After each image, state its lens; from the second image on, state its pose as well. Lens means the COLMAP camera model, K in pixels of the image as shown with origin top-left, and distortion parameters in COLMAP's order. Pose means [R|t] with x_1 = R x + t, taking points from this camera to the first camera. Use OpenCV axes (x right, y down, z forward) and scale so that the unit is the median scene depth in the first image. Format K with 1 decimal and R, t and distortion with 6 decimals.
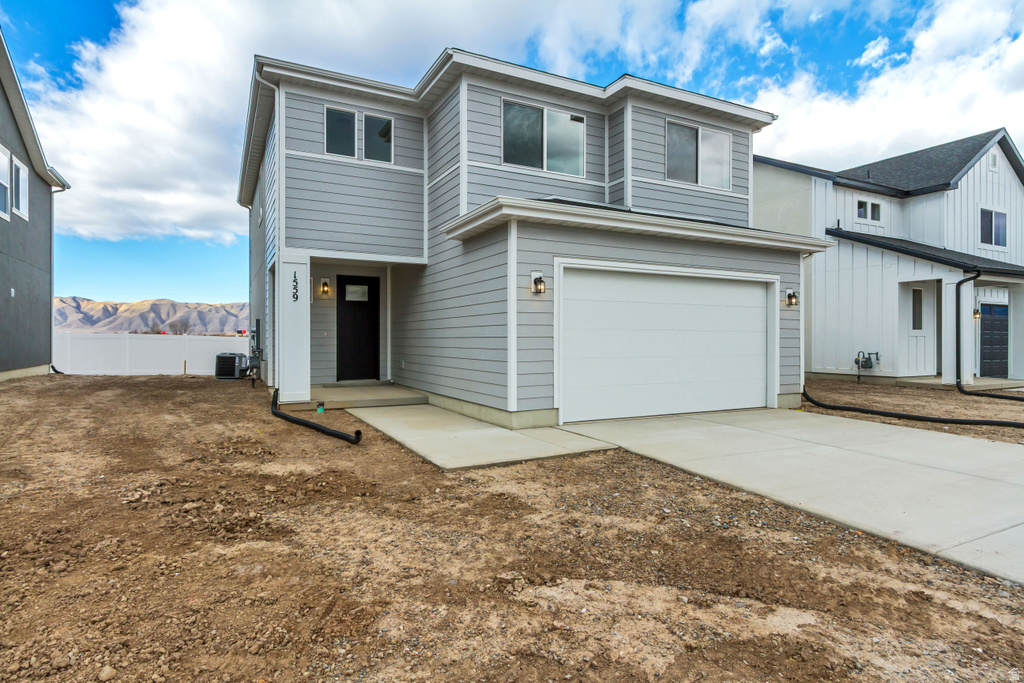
lens RADIAL K [[551.4, 0, 515.2], [0, 551.4, 340.8], [0, 0, 1]] dist [0.023422, 0.000335]
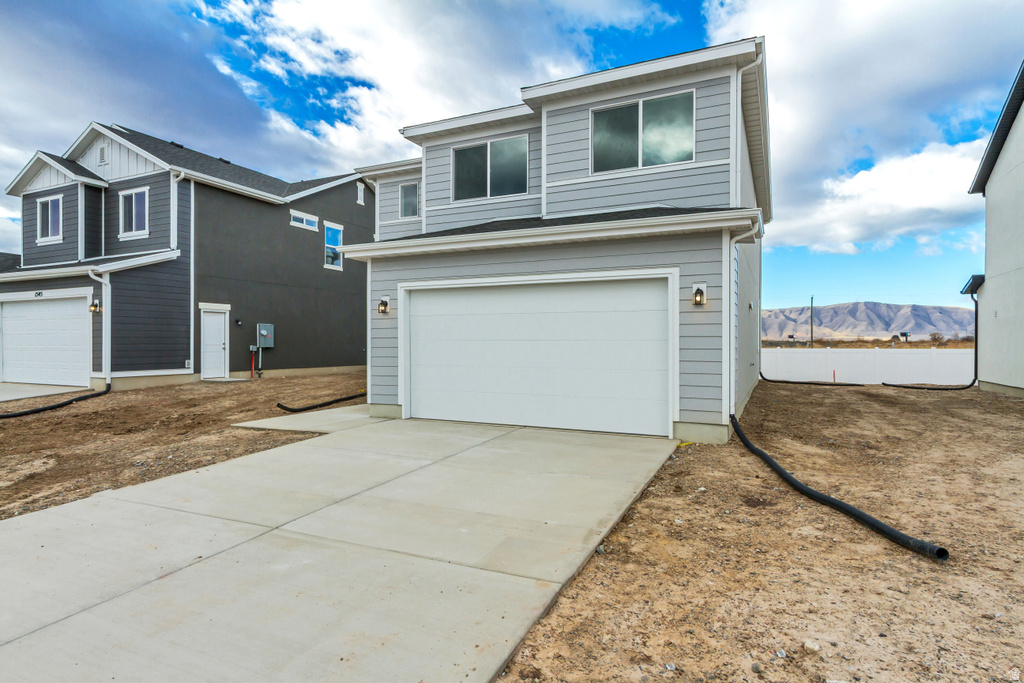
lens RADIAL K [[551.4, 0, 513.2], [0, 551.4, 341.4], [0, 0, 1]] dist [0.023422, 0.000335]
pose [[0.603879, 0.001232, -0.797075, 0.991574], [-0.000299, 0.999999, 0.001318, -0.017429], [0.797076, -0.000558, 0.603879, 0.367183]]
